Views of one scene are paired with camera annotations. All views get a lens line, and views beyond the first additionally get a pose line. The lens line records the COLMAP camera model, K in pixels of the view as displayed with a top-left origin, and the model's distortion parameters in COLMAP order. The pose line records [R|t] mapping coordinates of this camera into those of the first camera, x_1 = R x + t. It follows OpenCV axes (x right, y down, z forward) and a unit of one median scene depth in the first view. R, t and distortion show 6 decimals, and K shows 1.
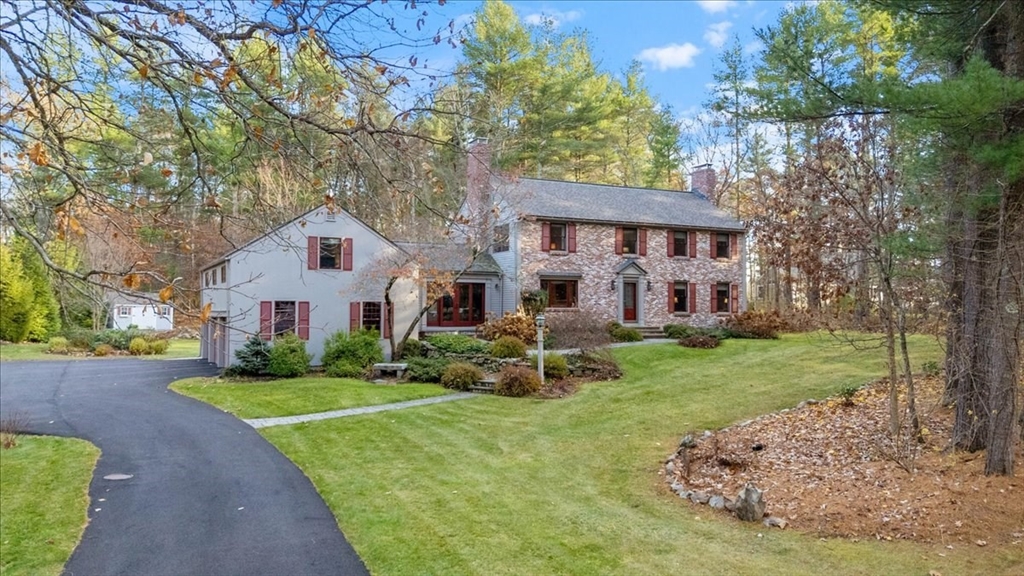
lens RADIAL K [[740.2, 0, 513.6], [0, 740.2, 290.0], [0, 0, 1]] dist [0.050428, -0.028719]
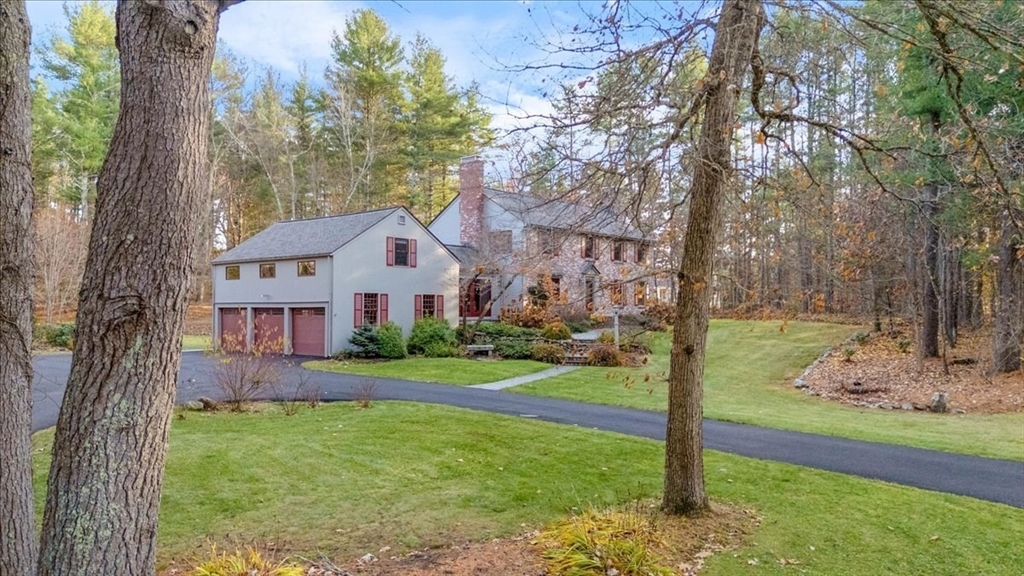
lens RADIAL K [[740.2, 0, 520.0], [0, 740.2, 291.1], [0, 0, 1]] dist [0.050428, -0.028719]
pose [[0.925810, 0.011395, 0.377817, -0.426311], [-0.014651, 0.999876, 0.005746, 0.001609], [-0.377705, -0.010855, 0.925862, -0.111593]]
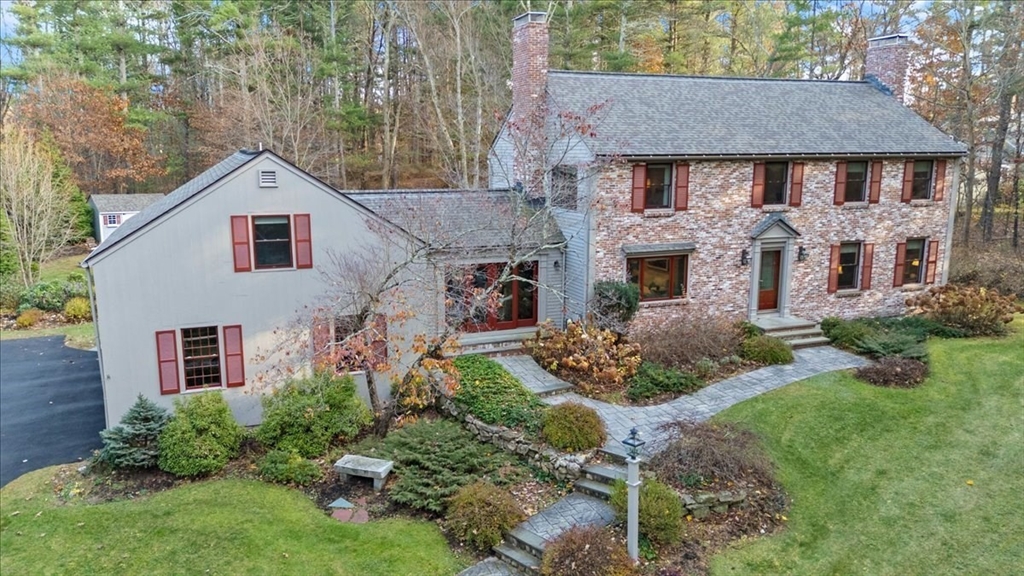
lens RADIAL K [[740.2, 0, 516.9], [0, 740.2, 288.9], [0, 0, 1]] dist [0.050428, -0.028719]
pose [[0.995563, 0.014767, -0.092929, 0.001722], [0.005308, 0.977222, 0.212152, -0.114653], [0.093945, -0.211704, 0.972808, 0.363244]]
